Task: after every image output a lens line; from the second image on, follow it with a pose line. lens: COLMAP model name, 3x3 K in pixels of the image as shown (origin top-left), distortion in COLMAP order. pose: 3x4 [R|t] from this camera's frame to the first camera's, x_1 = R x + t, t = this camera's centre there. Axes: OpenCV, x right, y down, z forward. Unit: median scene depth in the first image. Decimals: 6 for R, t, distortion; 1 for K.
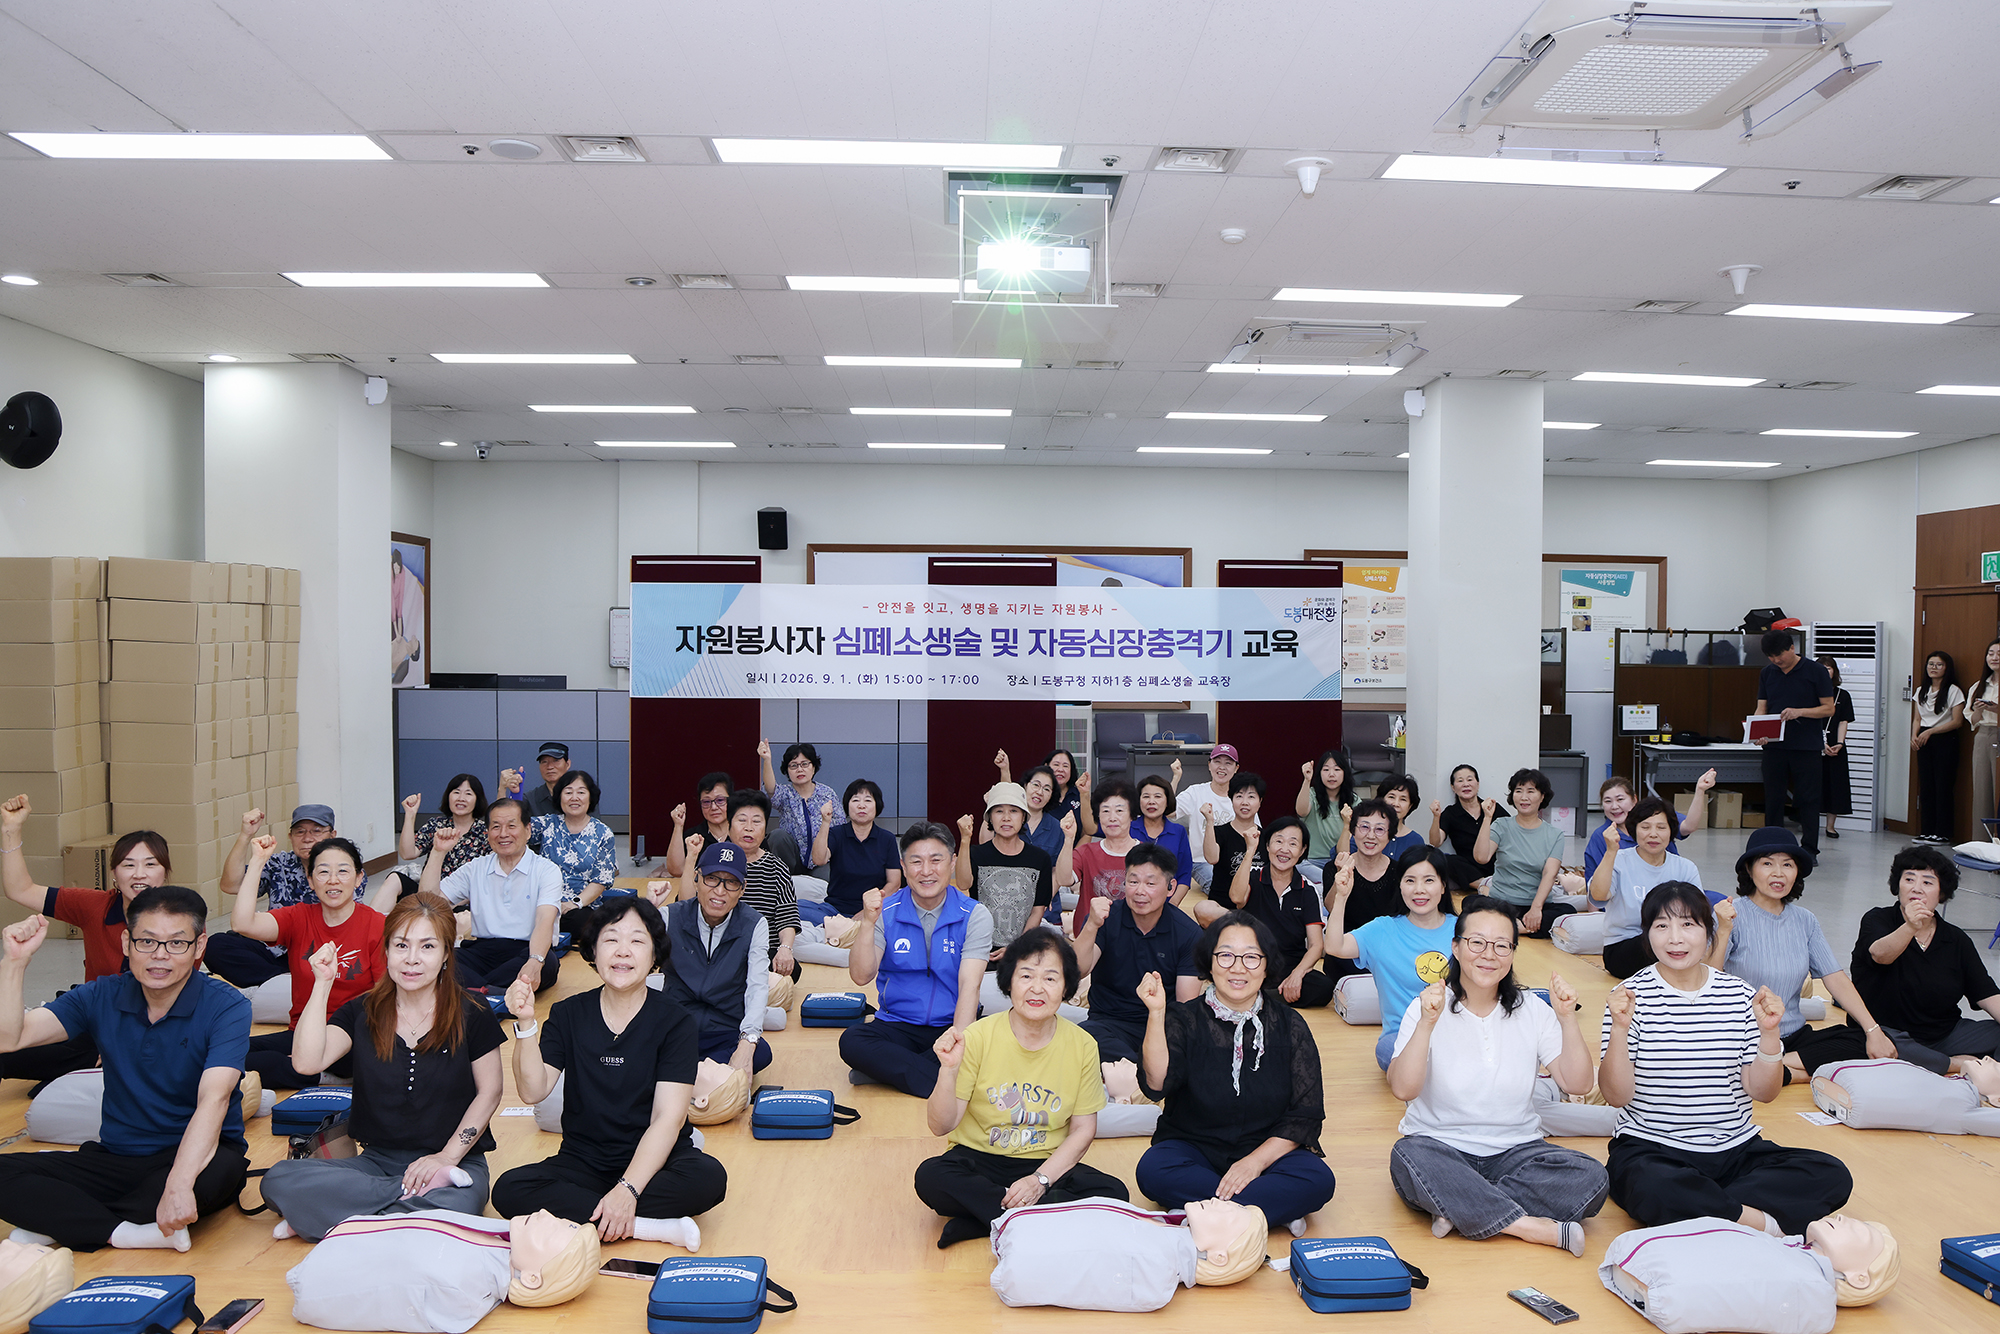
lens RADIAL K [[1418.3, 0, 1087.2], [0, 1418.3, 688.3], [0, 0, 1]] dist [-0.103885, 0.069188]
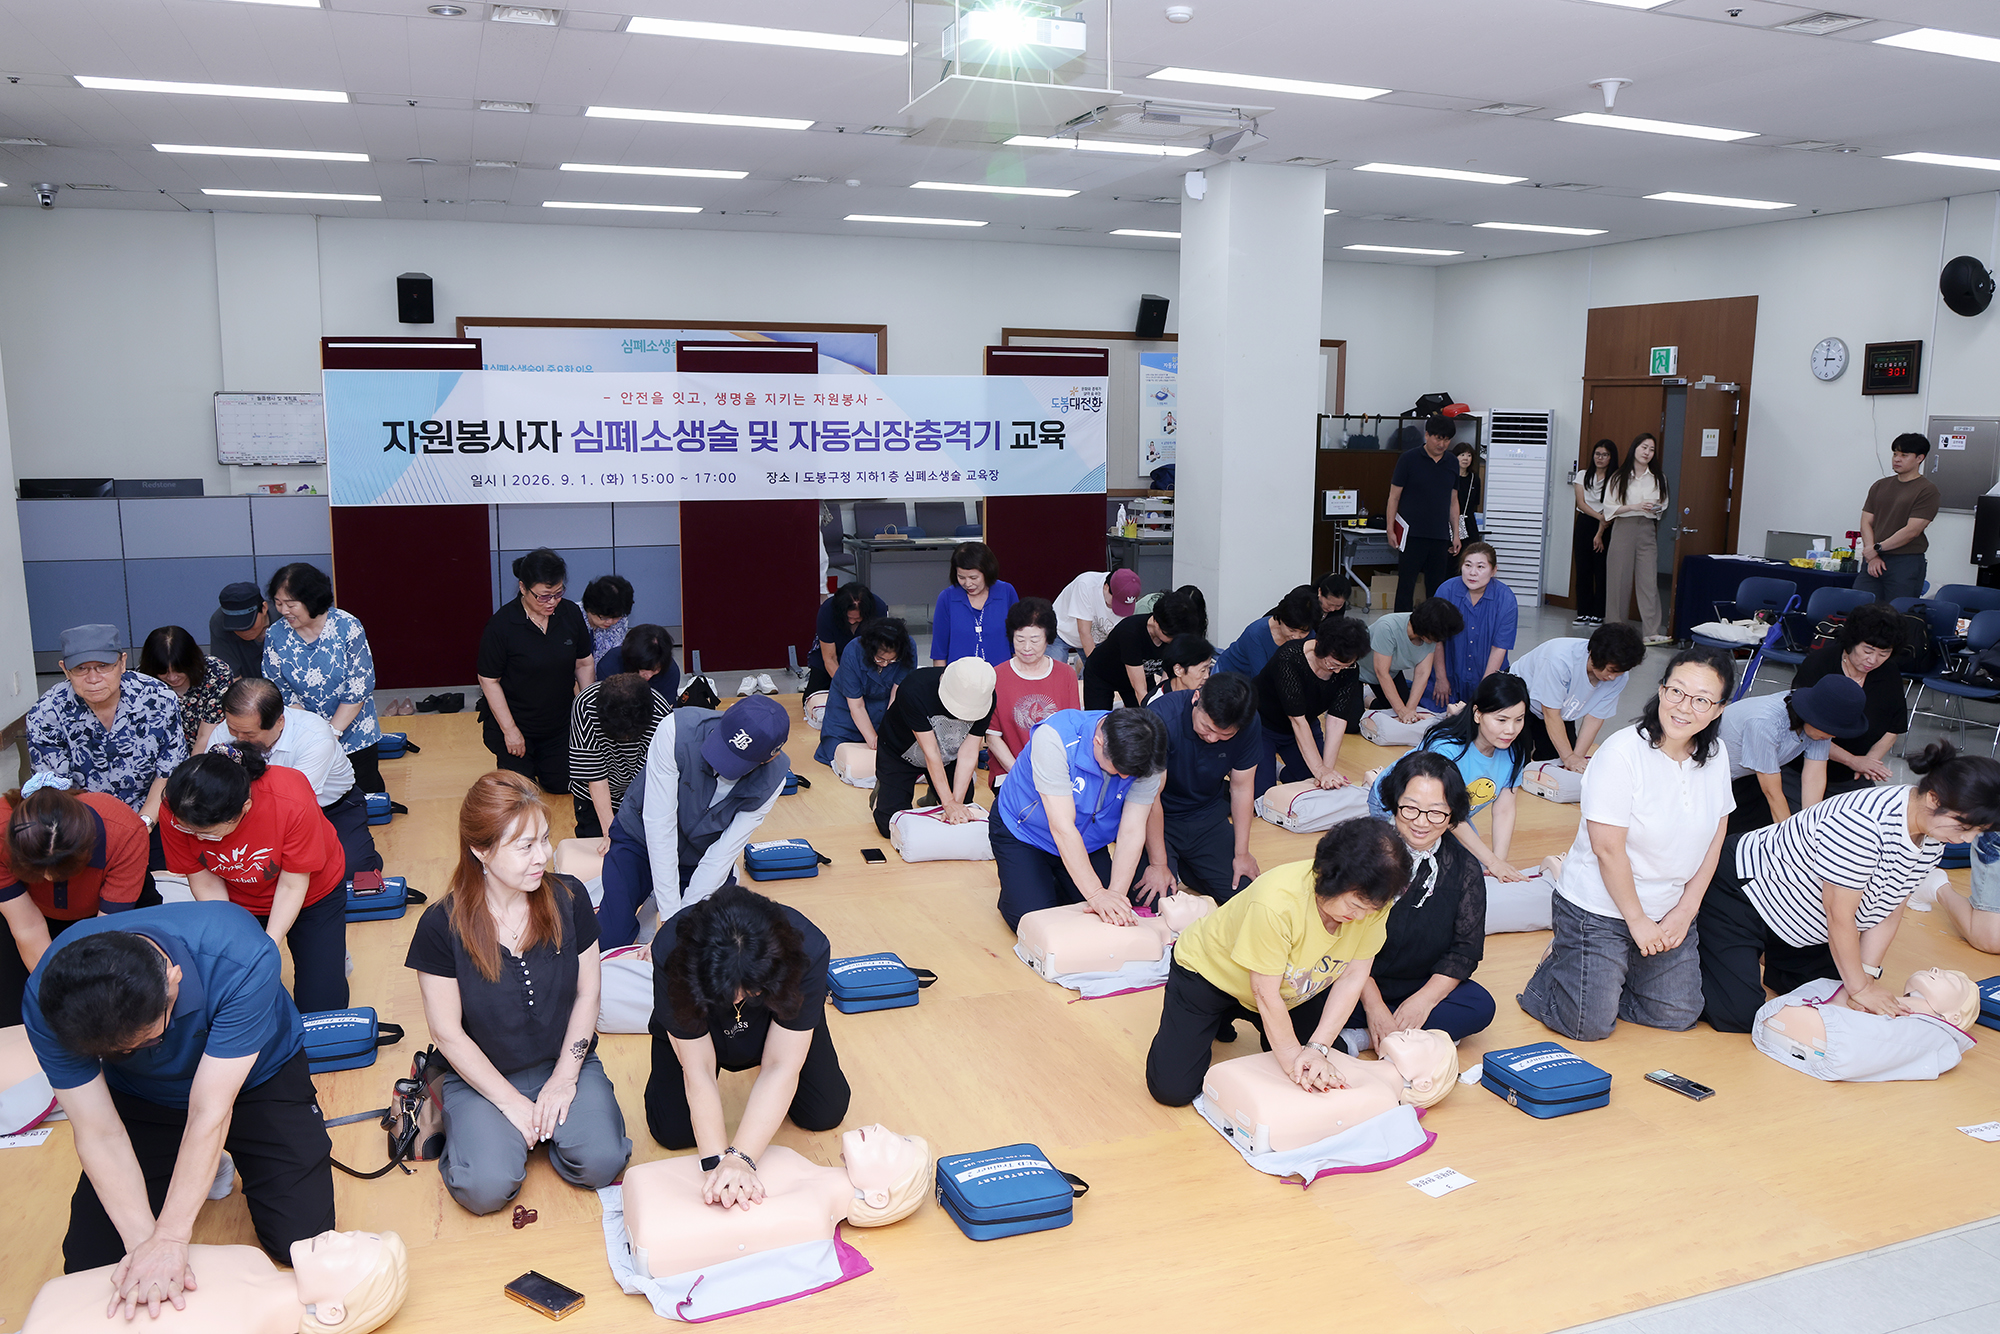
lens RADIAL K [[1482.8, 0, 1054.0], [0, 1482.8, 669.6], [0, 0, 1]] dist [-0.102763, 0.069773]
pose [[0.957149, -0.047788, 0.285625, -0.156366], [0.006908, 0.989778, 0.142451, -0.017355], [-0.289513, -0.134374, 0.947695, 0.029110]]
